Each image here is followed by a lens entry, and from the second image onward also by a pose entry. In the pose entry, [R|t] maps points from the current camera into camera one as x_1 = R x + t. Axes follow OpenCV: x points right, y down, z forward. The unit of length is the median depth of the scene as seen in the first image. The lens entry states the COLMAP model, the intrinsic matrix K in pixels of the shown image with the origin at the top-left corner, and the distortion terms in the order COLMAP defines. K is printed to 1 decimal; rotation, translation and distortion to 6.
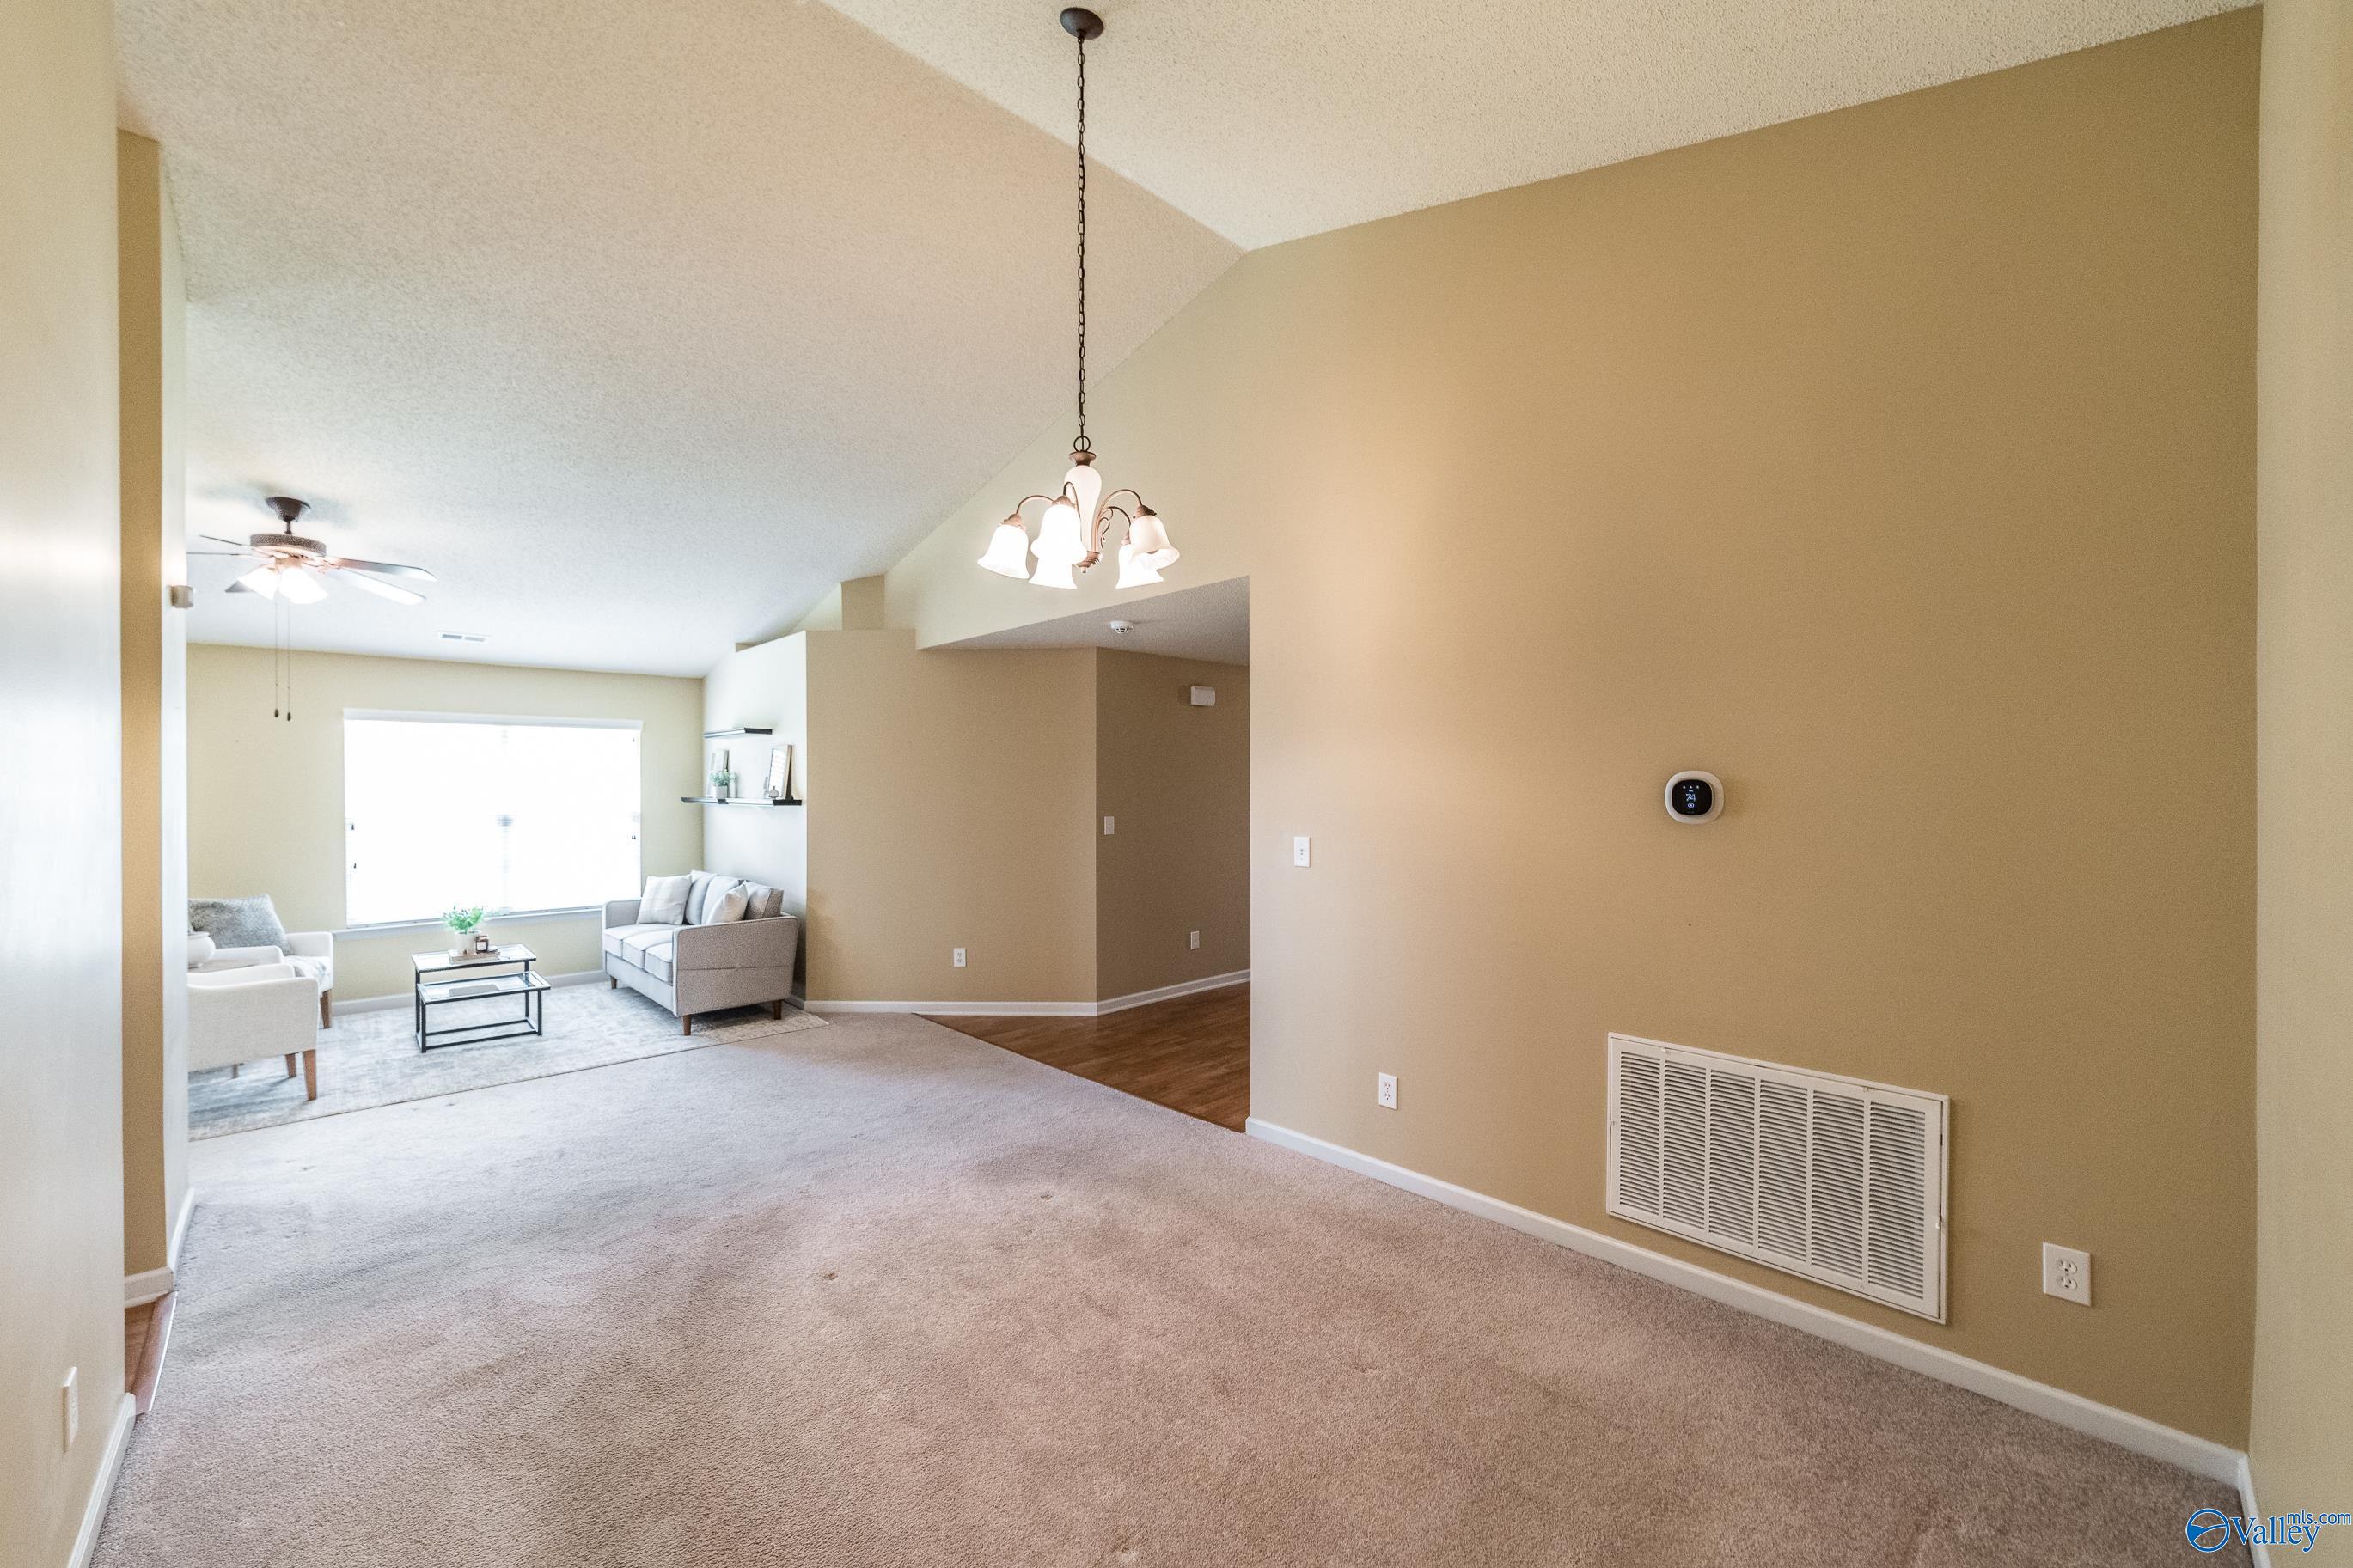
lens RADIAL K [[915.5, 0, 1134.0], [0, 915.5, 782.3], [0, 0, 1]] dist [-0.014382, 0.005073]
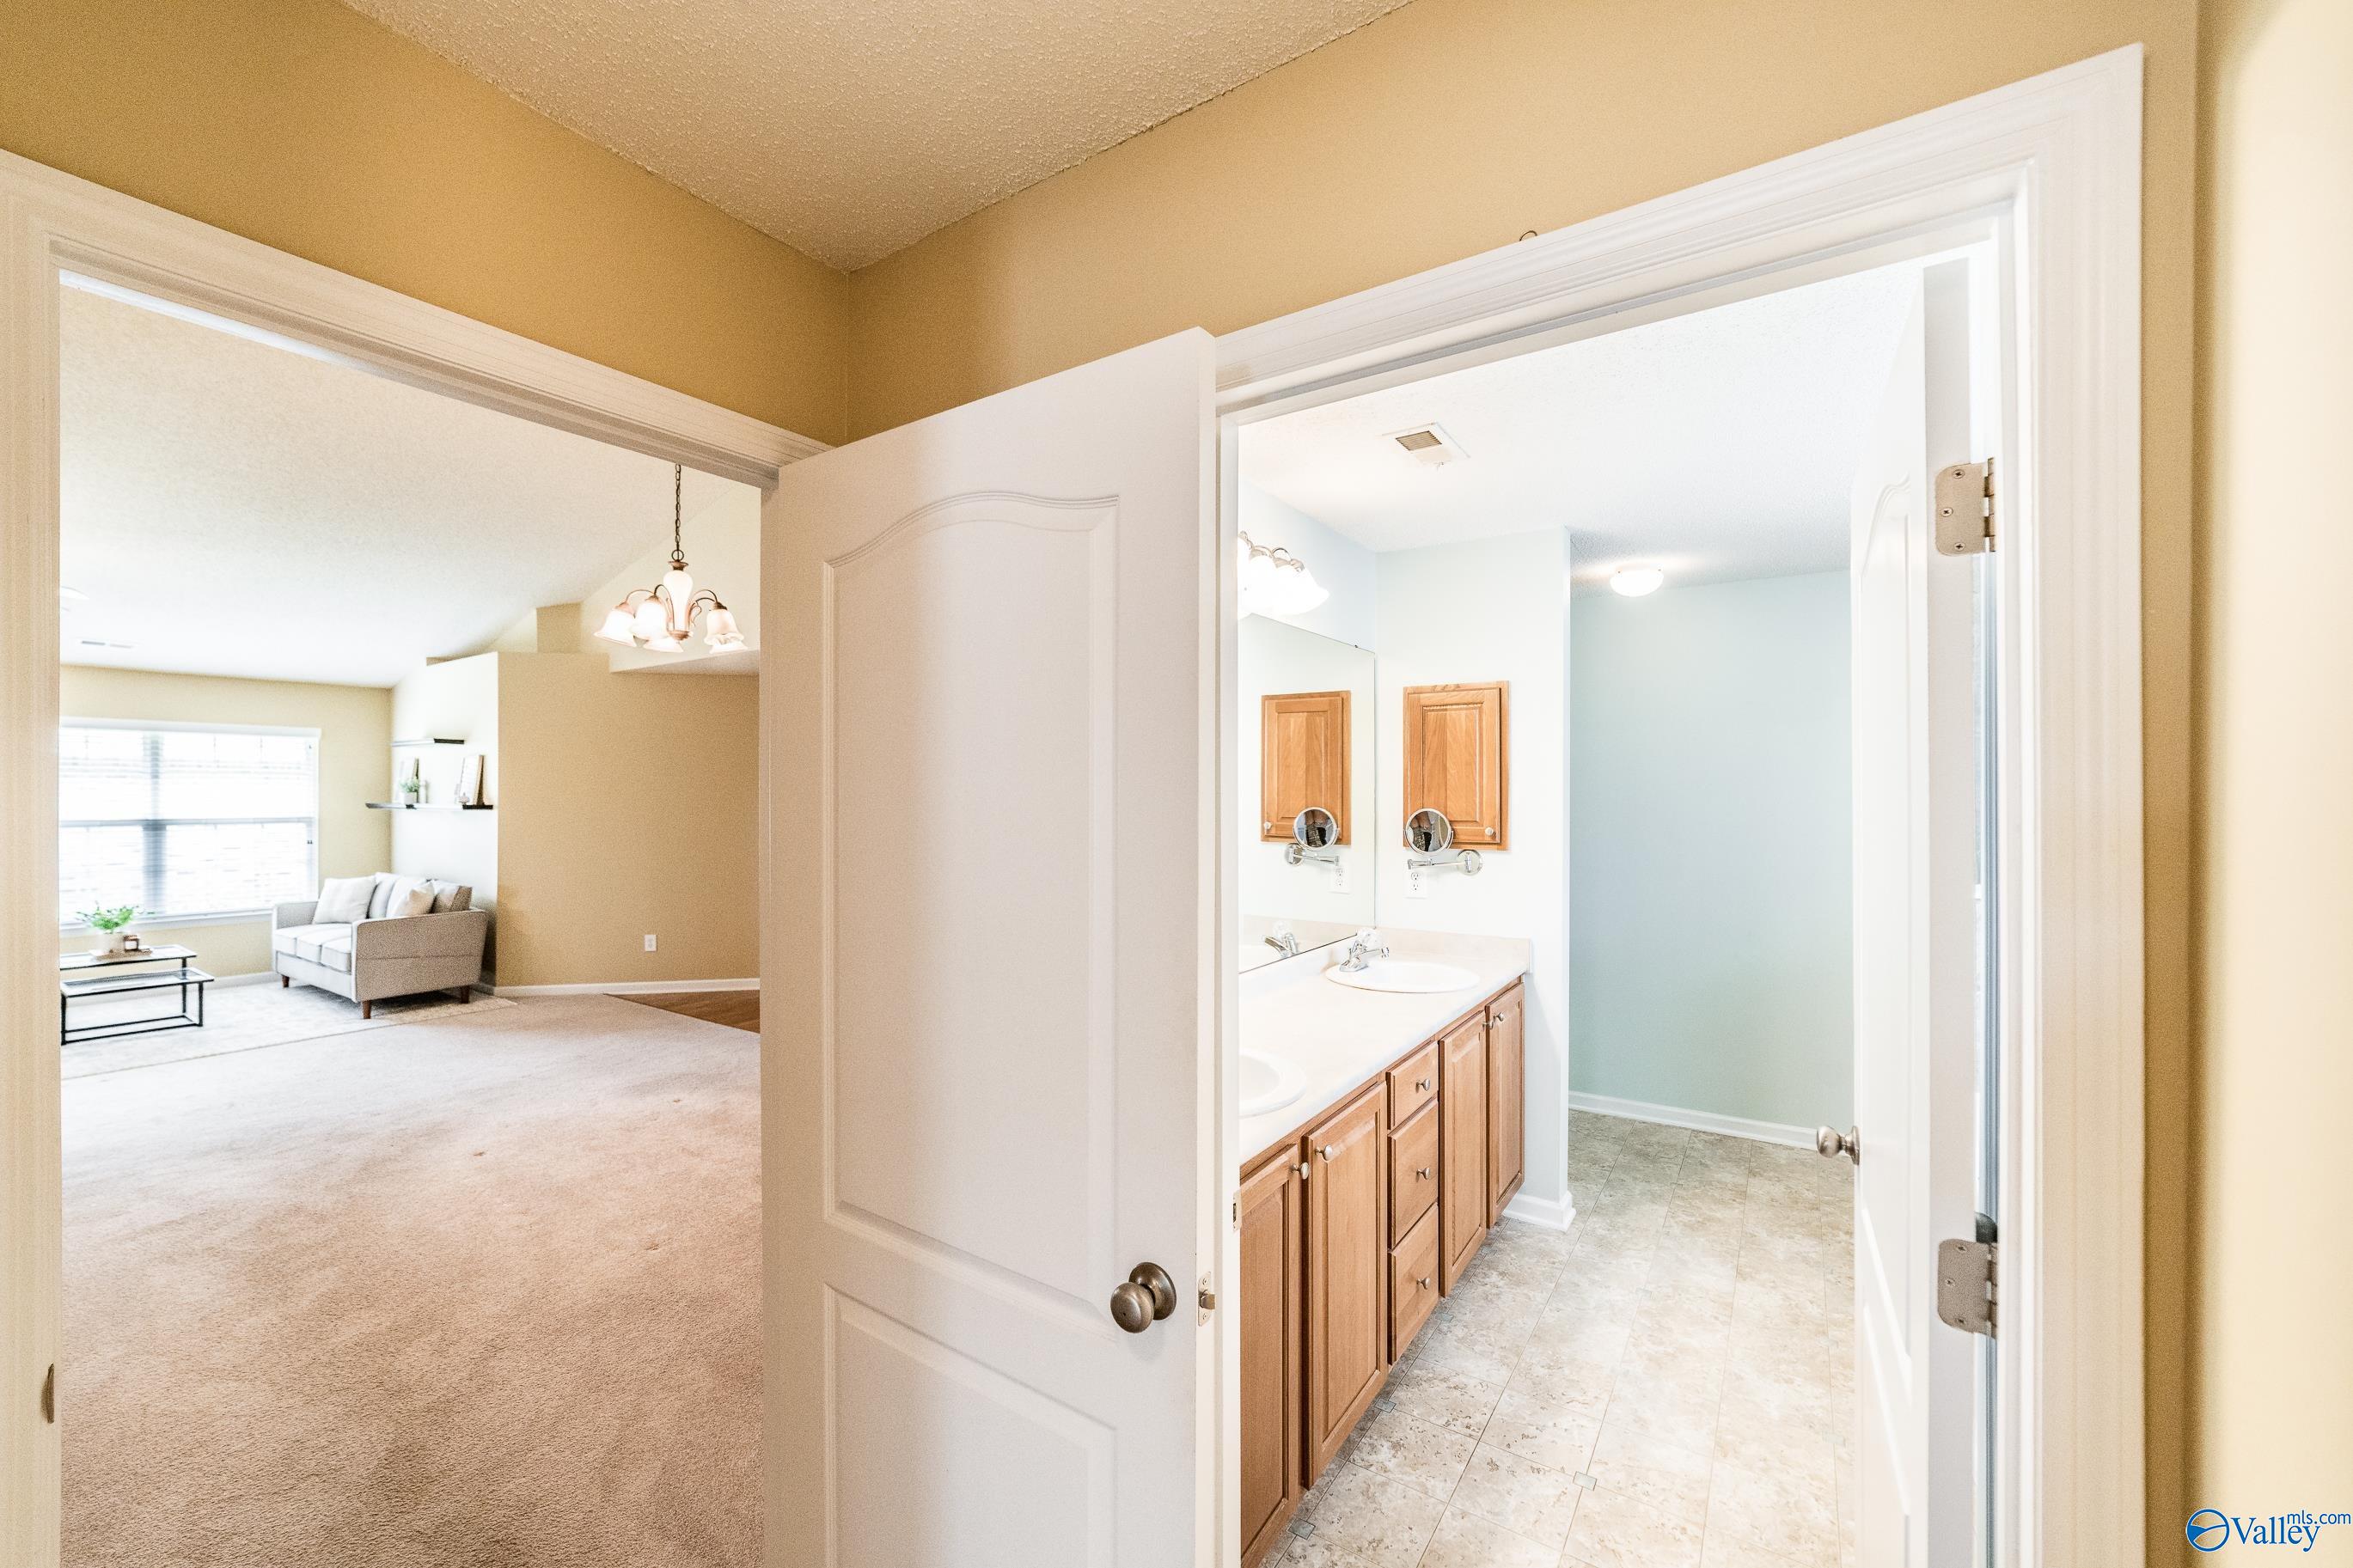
lens RADIAL K [[915.5, 0, 1168.1], [0, 915.5, 795.4], [0, 0, 1]] dist [-0.014382, 0.005073]
pose [[0.968054, 0.005868, 0.250674, 0.167517], [-0.006089, 0.999981, 0.000106, 0.002880], [-0.250669, -0.001629, 0.968071, -0.297730]]
